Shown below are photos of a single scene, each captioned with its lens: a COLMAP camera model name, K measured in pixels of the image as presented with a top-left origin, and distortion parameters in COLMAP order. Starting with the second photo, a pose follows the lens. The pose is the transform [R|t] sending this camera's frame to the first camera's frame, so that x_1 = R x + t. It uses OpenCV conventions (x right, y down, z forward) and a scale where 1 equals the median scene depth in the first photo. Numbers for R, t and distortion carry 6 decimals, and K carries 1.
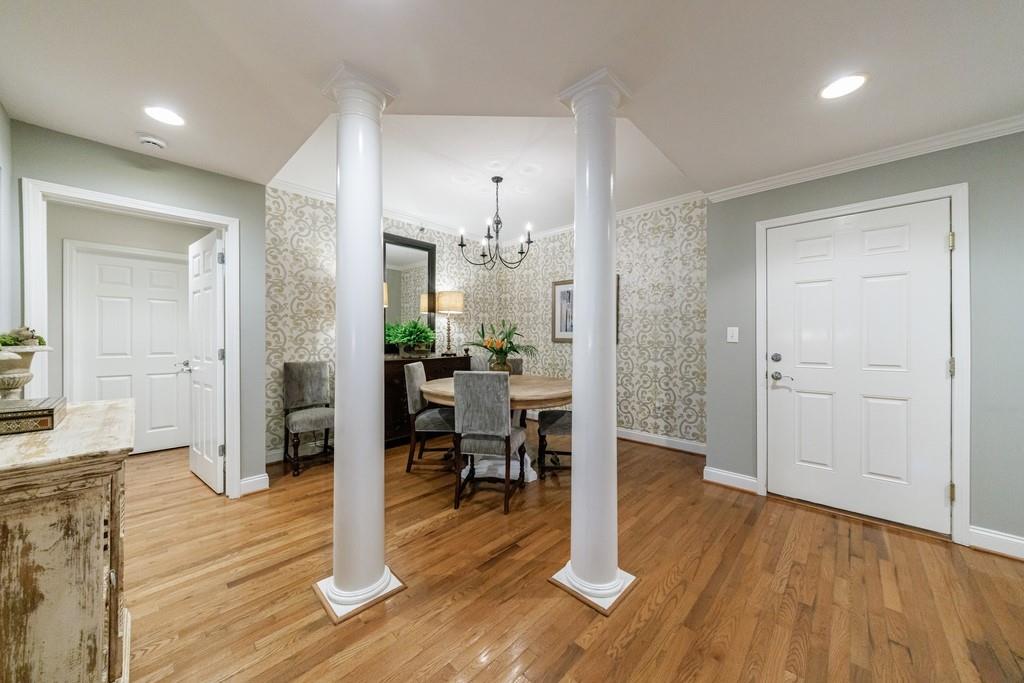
lens RADIAL K [[362.2, 0, 498.1], [0, 362.2, 317.9], [0, 0, 1]] dist [-0.007079, -0.000527]
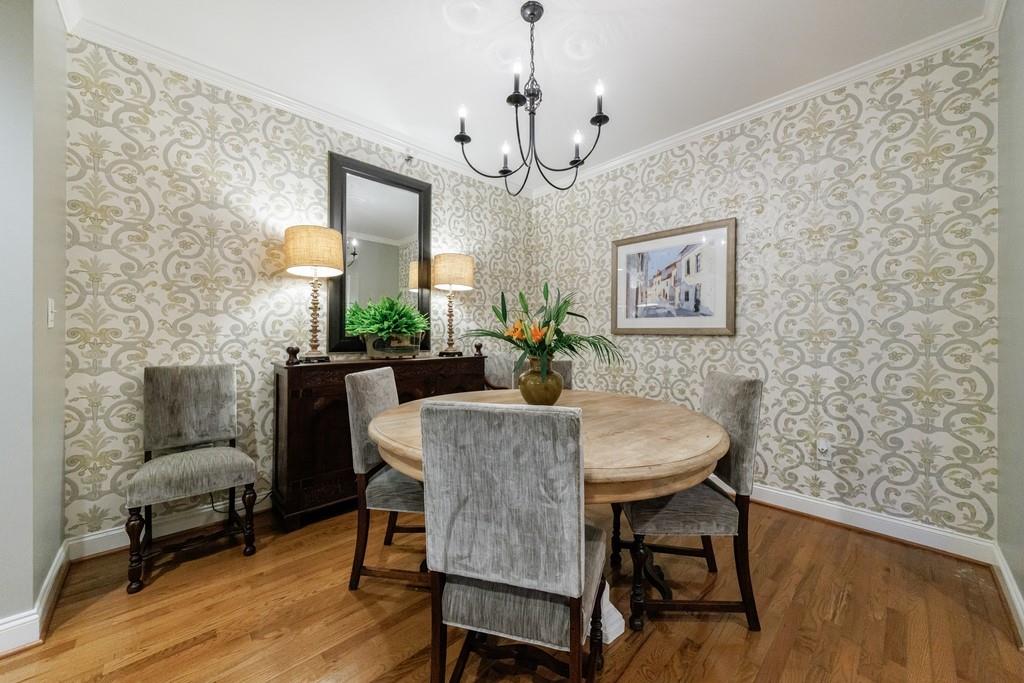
lens RADIAL K [[371.0, 0, 504.2], [0, 371.0, 336.7], [0, 0, 1]] dist [-0.008066, 0.000286]
pose [[0.999052, 0.000661, -0.043520, -0.017263], [0.001724, 0.998499, 0.054749, 0.043961], [0.043491, -0.054772, 0.997551, 0.435831]]
